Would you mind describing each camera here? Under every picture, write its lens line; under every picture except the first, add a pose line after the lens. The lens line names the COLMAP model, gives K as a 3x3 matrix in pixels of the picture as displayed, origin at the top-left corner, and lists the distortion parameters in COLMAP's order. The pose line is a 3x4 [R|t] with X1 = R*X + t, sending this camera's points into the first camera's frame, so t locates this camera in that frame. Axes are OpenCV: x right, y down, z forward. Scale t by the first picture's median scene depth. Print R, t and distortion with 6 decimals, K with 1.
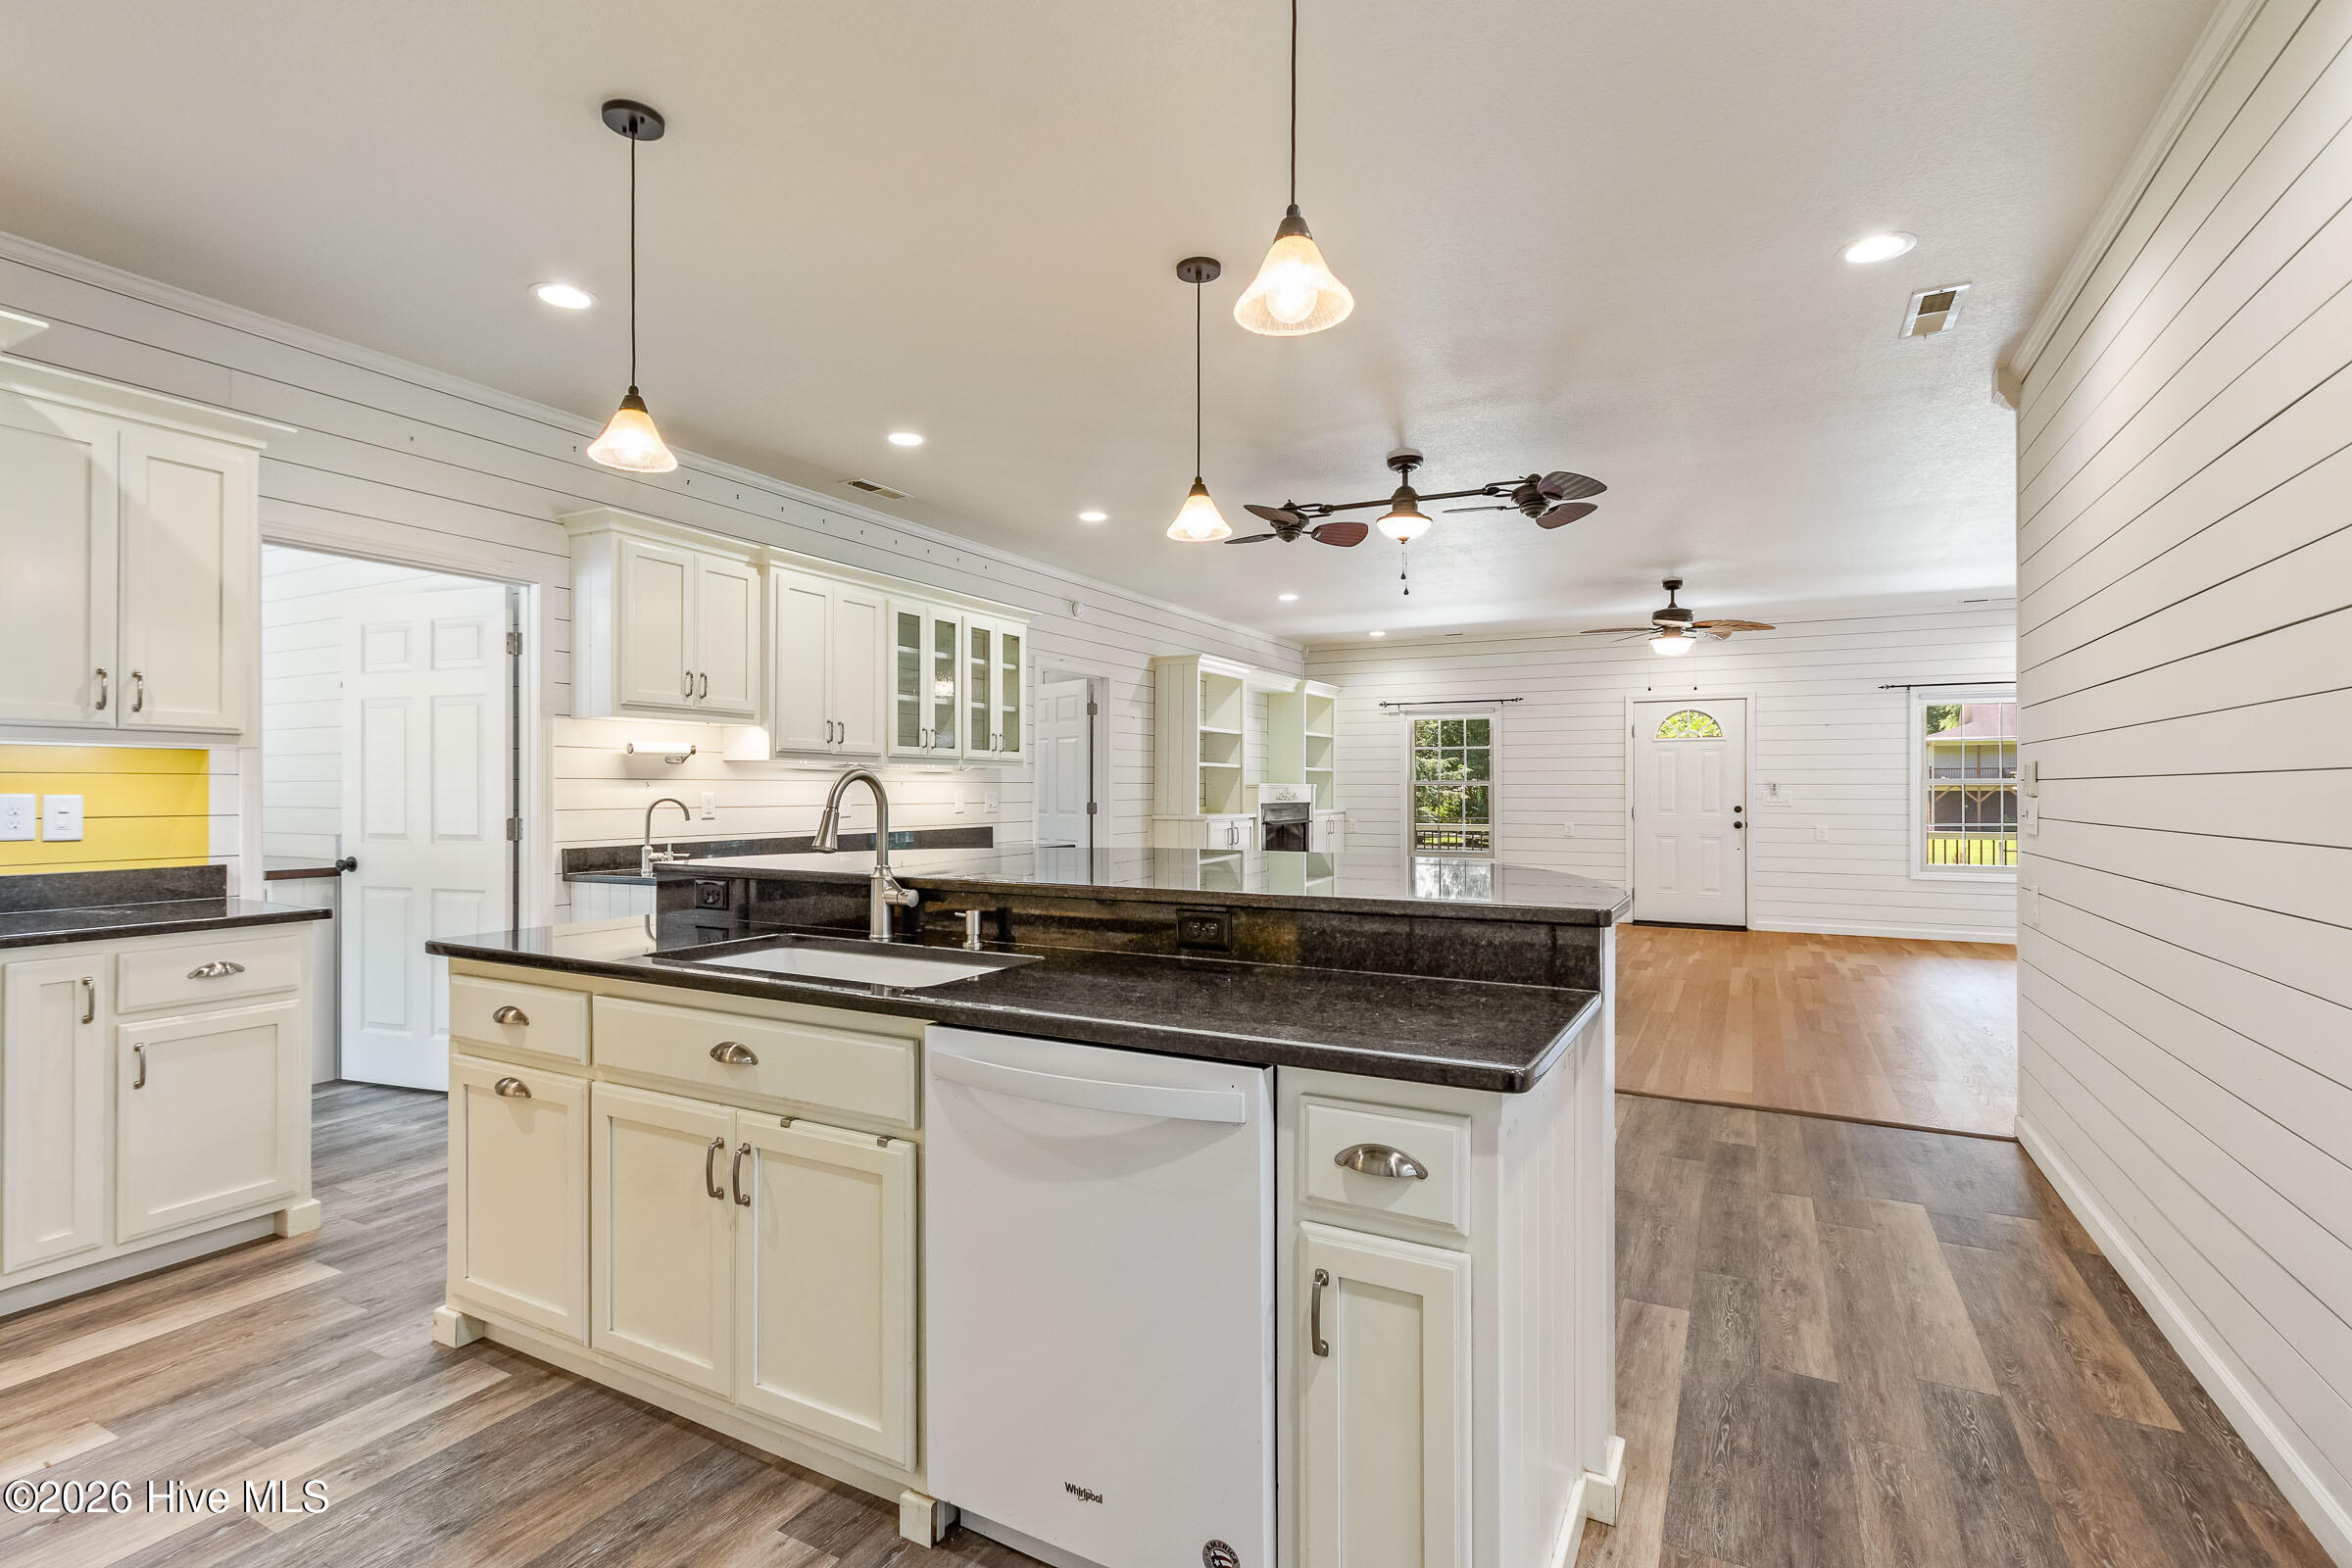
lens RADIAL K [[1112.8, 0, 1131.7], [0, 1112.8, 781.0], [0, 0, 1]] dist [0.007147, -0.001800]
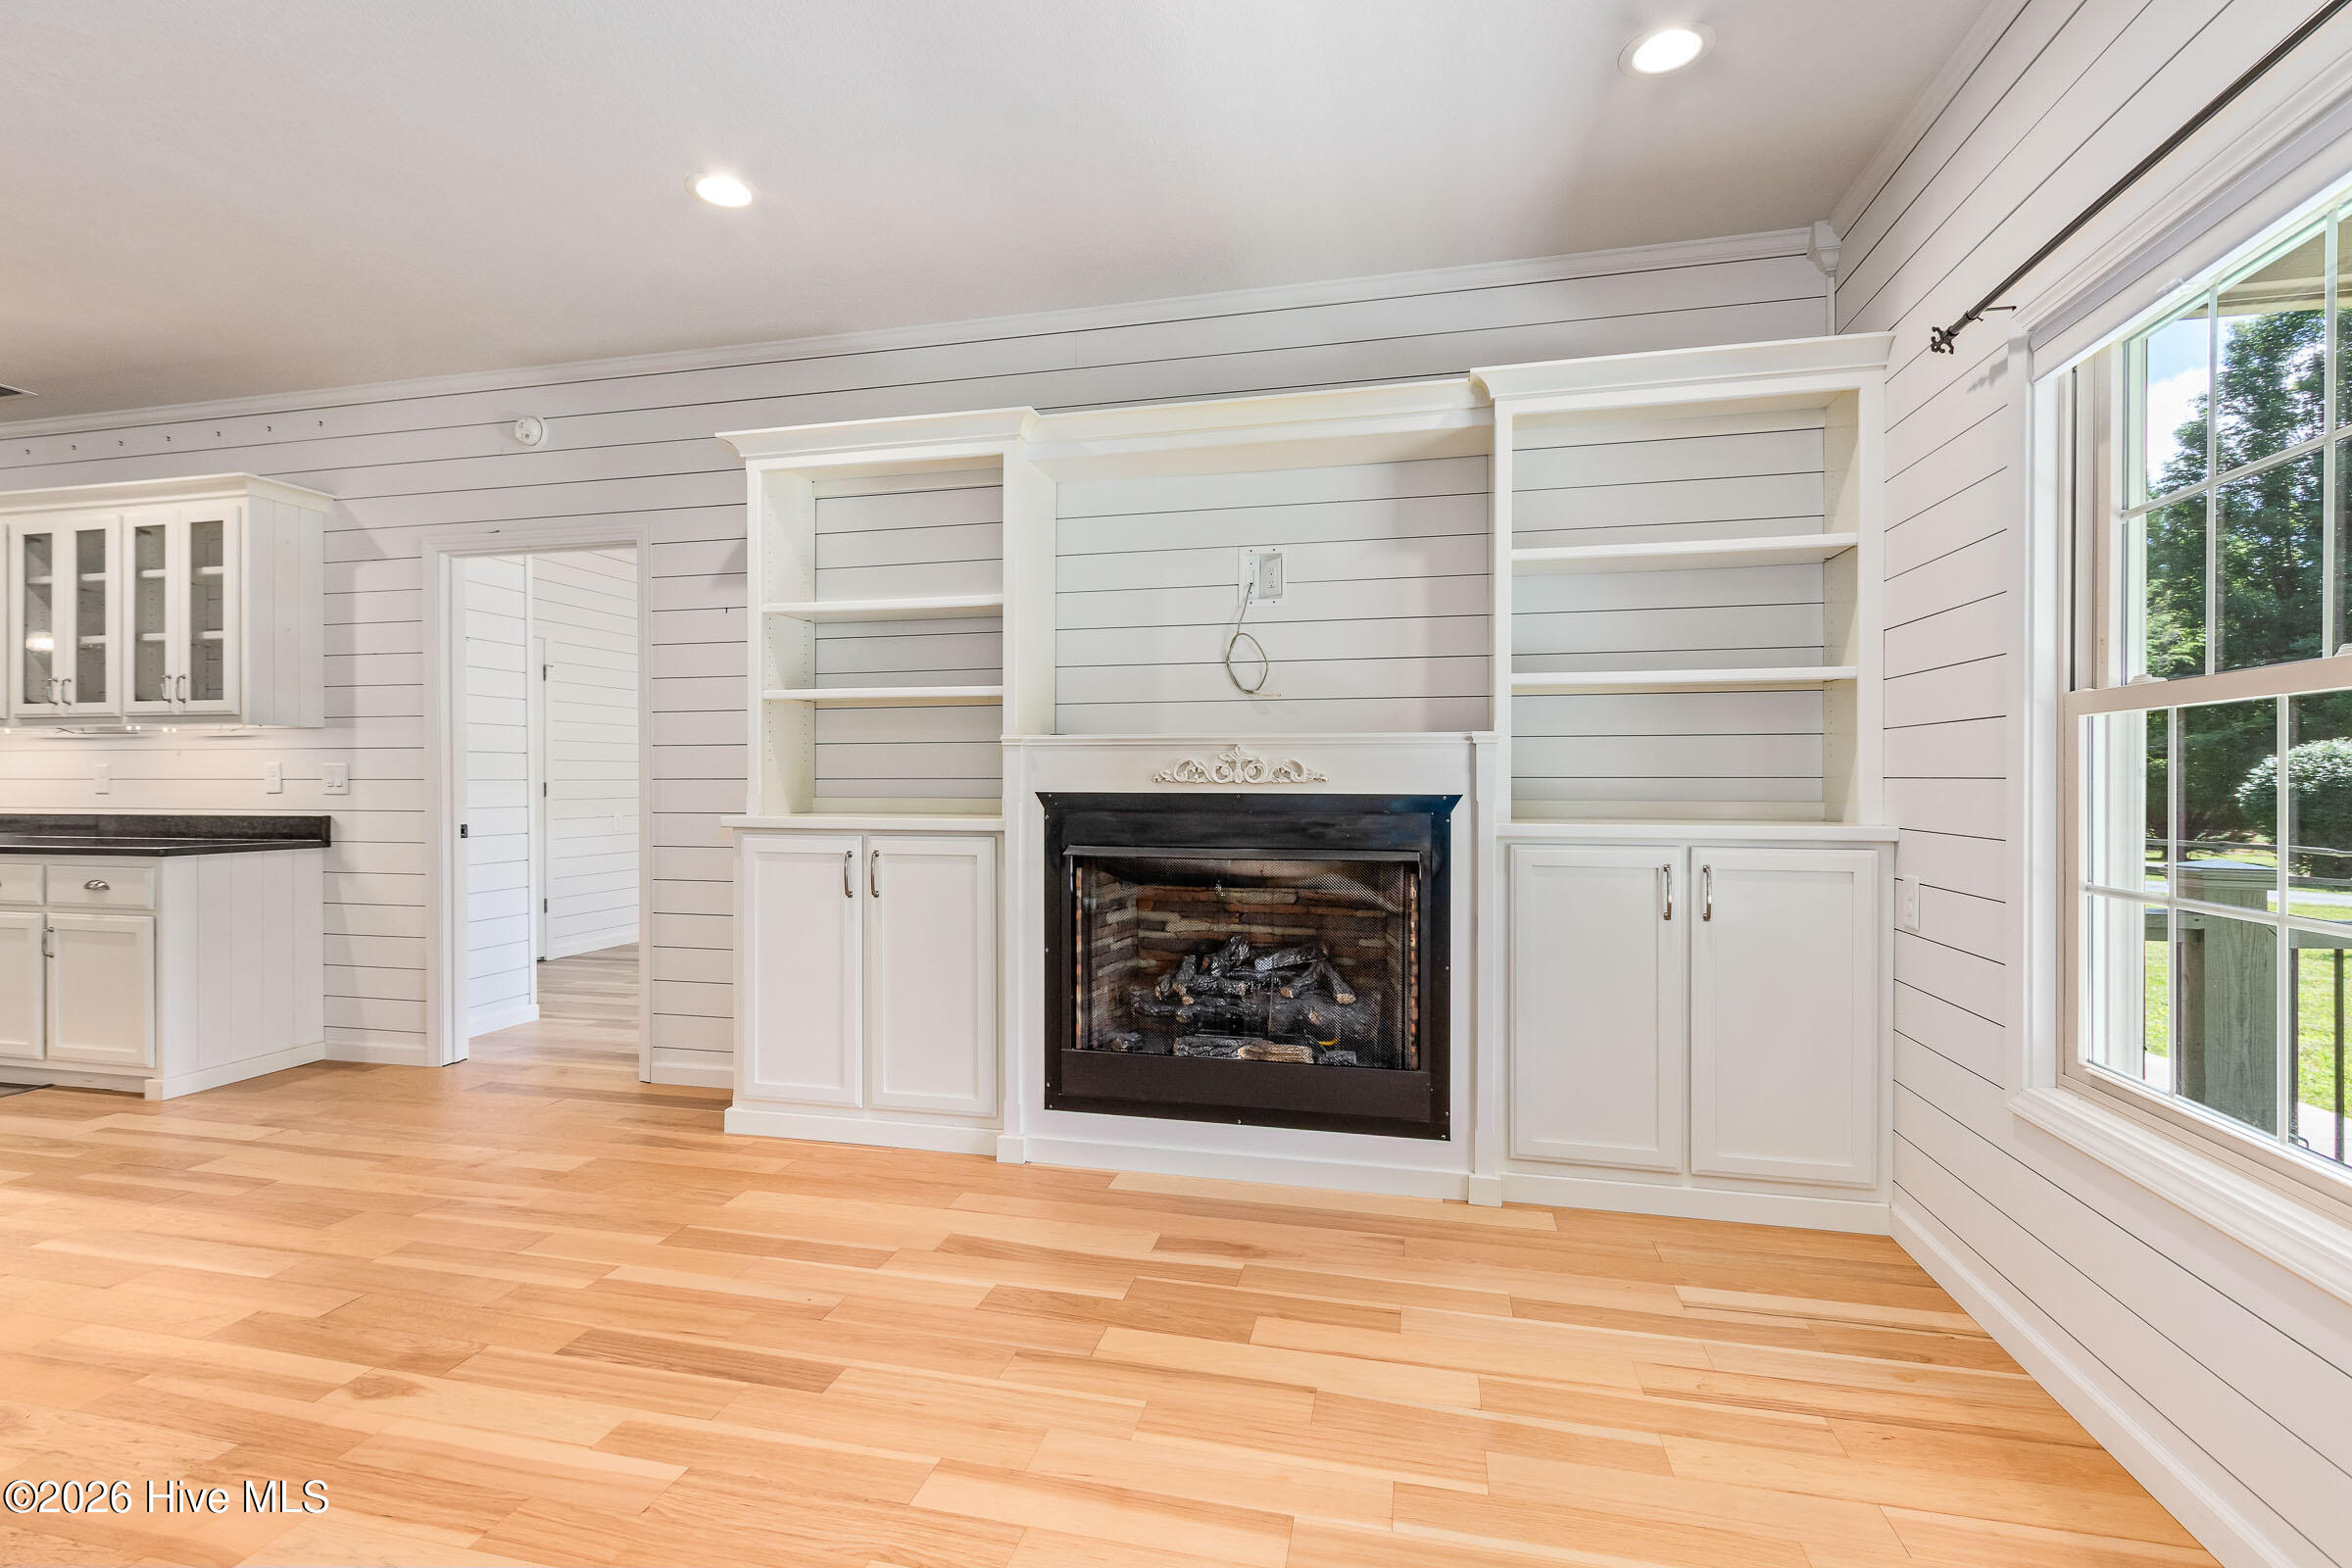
lens RADIAL K [[1112.8, 0, 1141.5], [0, 1112.8, 781.8], [0, 0, 1]] dist [0.007147, -0.001800]
pose [[0.257481, 0.000155, -0.966283, 0.977196], [0.006352, 0.999978, 0.001853, 0.034996], [0.966262, -0.006615, 0.257474, 1.998346]]
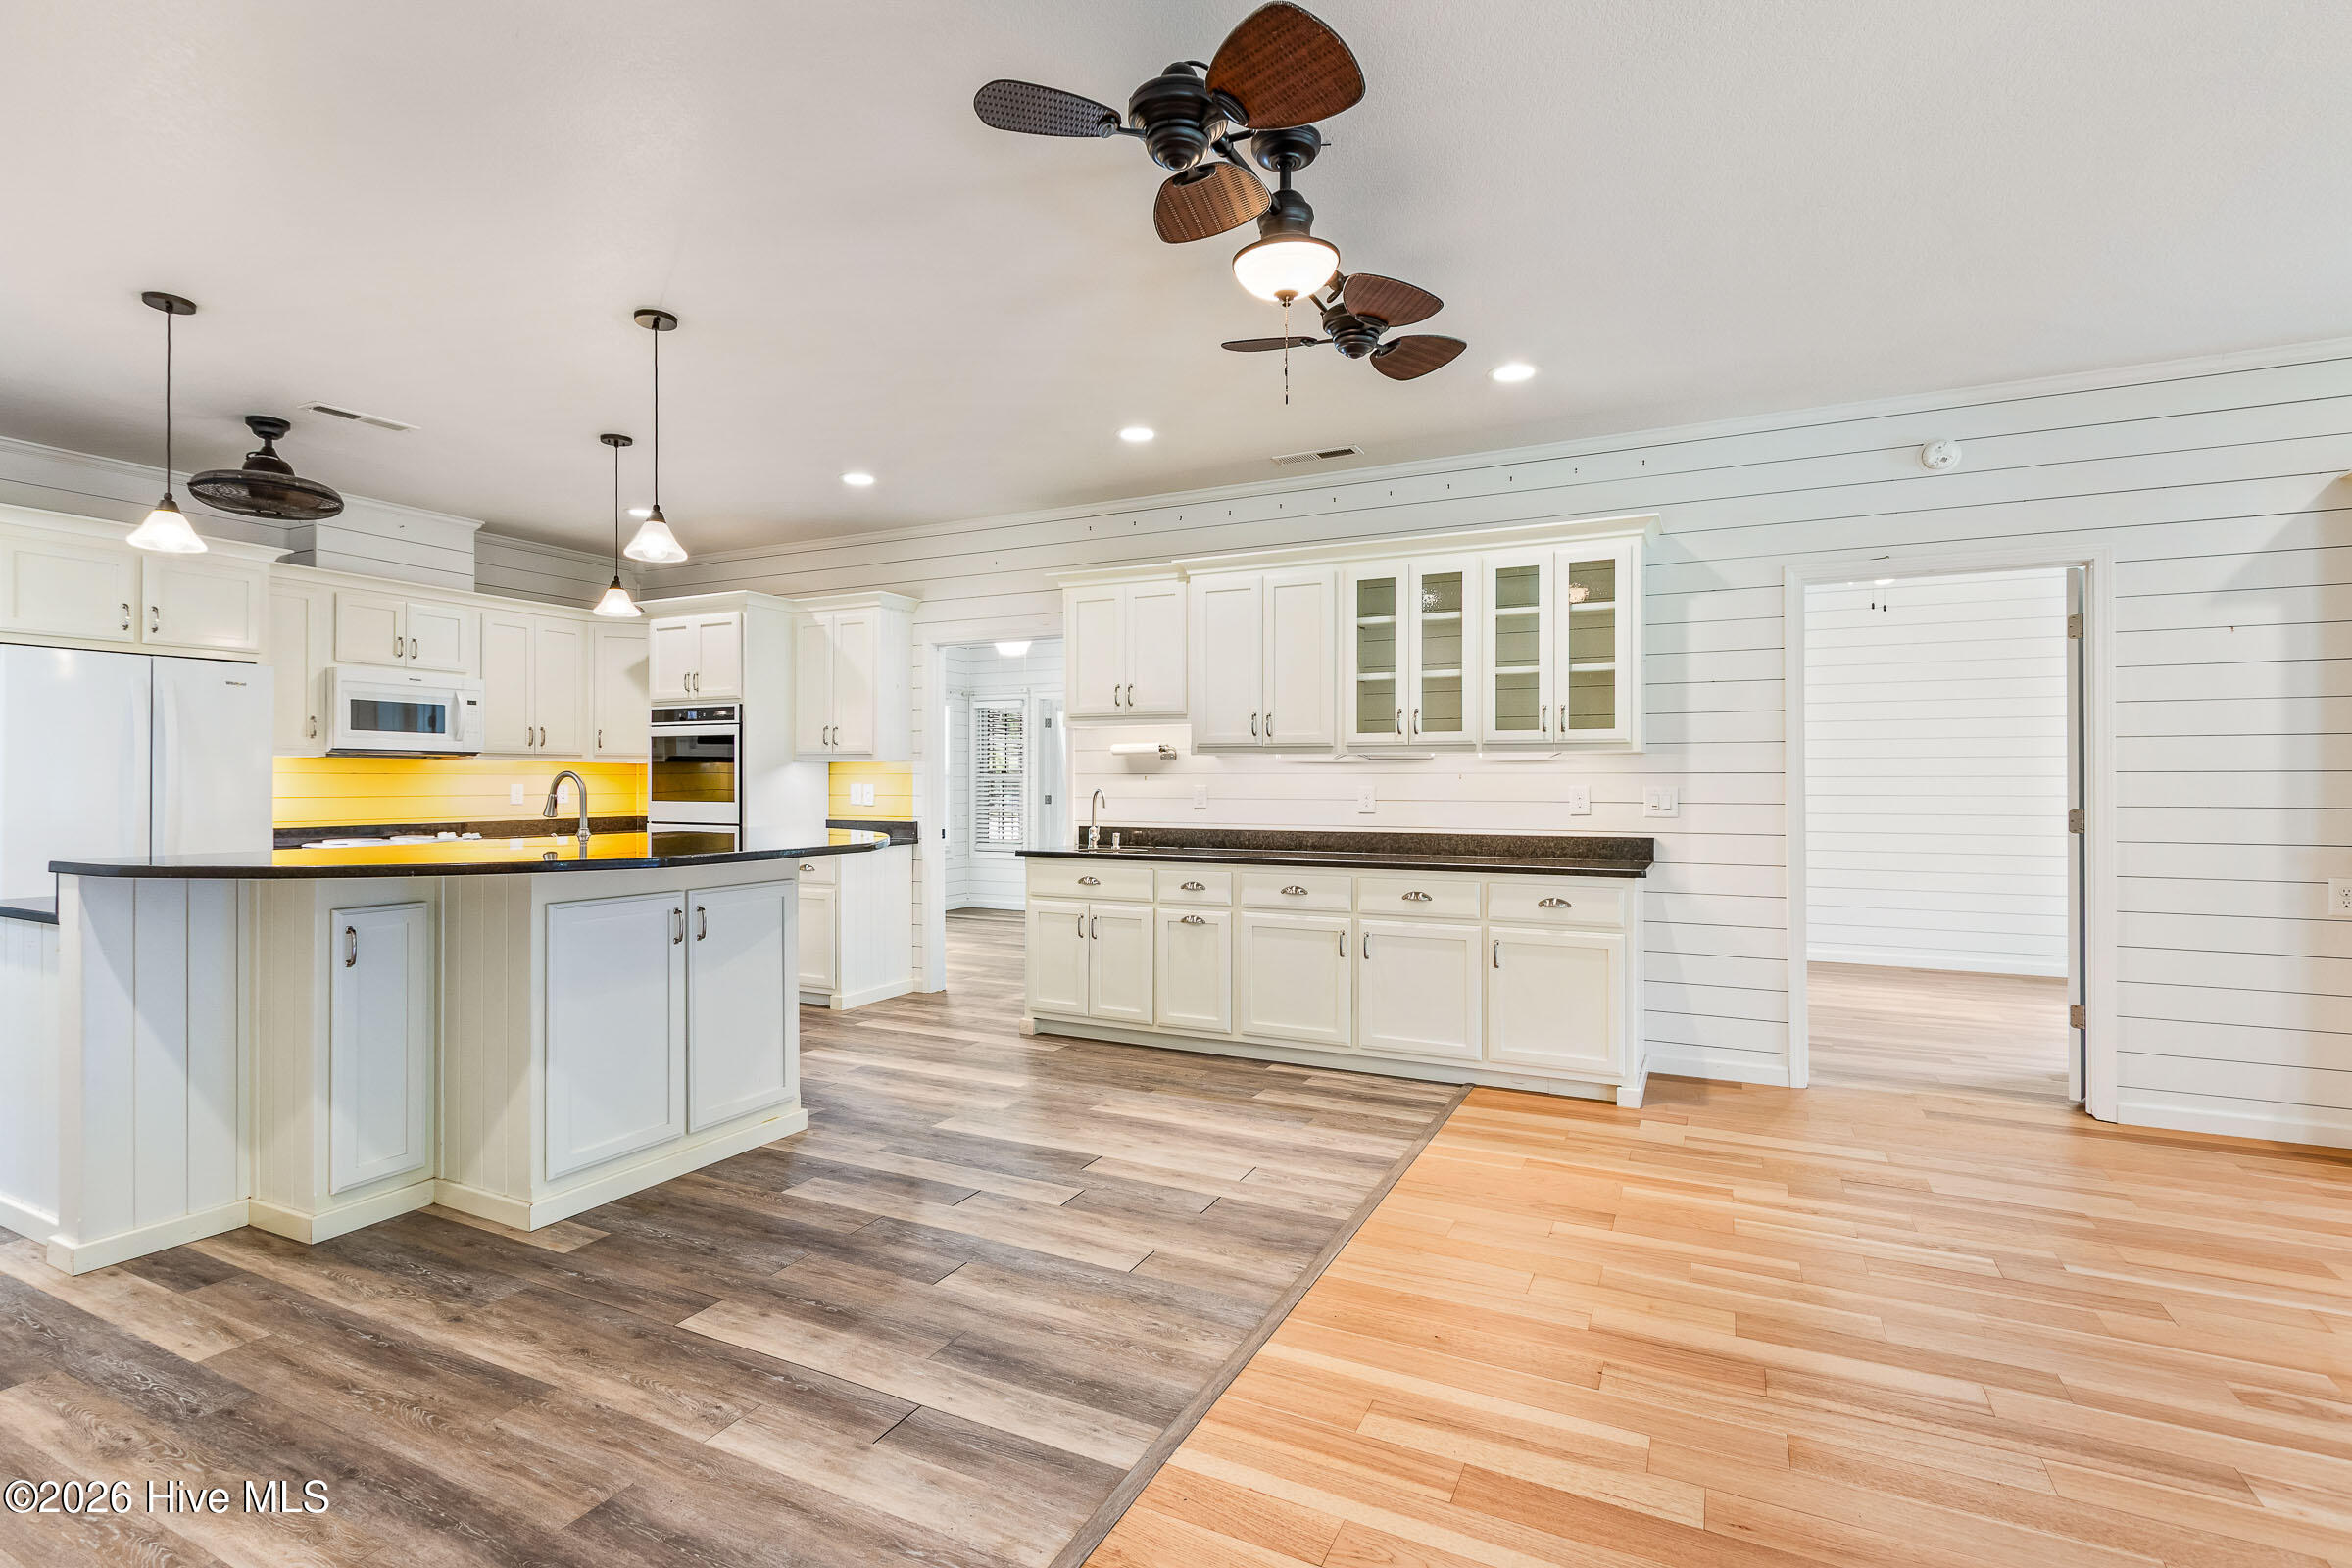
lens RADIAL K [[1112.8, 0, 1148.7], [0, 1112.8, 778.0], [0, 0, 1]] dist [0.007147, -0.001800]
pose [[0.029916, -0.004940, -0.999540, 0.844766], [0.005774, 0.999972, -0.004769, 0.008698], [0.999536, -0.005629, 0.029943, 1.034116]]
